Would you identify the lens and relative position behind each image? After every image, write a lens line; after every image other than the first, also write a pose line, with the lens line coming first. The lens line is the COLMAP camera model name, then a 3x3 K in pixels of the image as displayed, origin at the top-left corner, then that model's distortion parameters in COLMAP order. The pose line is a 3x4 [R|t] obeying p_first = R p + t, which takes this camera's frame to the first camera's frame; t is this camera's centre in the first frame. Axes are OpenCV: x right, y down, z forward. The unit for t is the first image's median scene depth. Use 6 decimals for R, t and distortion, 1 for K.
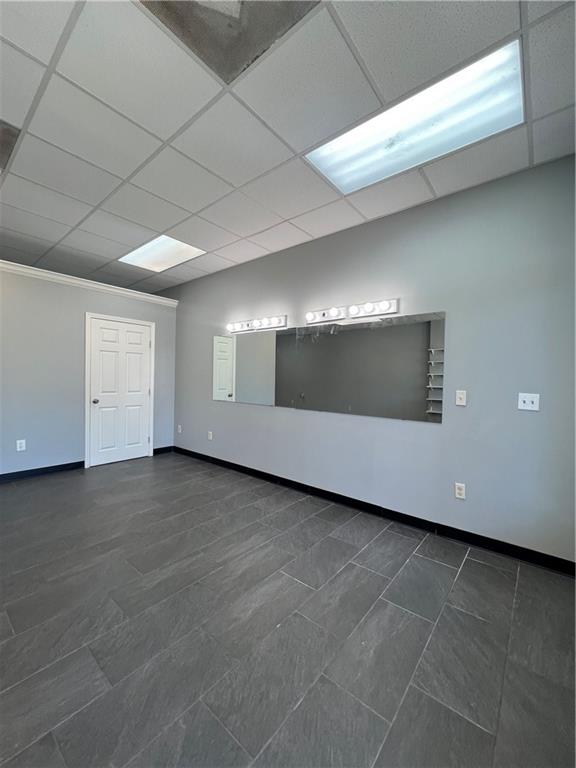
lens RADIAL K [[308.1, 0, 288.0], [0, 308.1, 382.8], [0, 0, 1]] dist [0.003609, 0.000074]
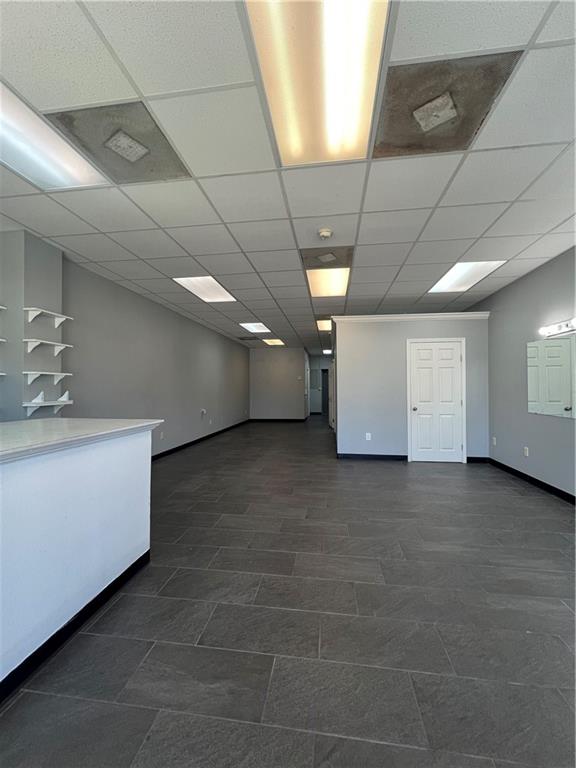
lens RADIAL K [[308.1, 0, 288.1], [0, 308.1, 382.8], [0, 0, 1]] dist [0.003609, 0.000074]
pose [[0.522449, -0.033675, -0.852006, 0.171436], [0.002674, 0.999280, -0.037857, 0.000278], [0.852667, 0.017500, 0.522162, -0.086592]]
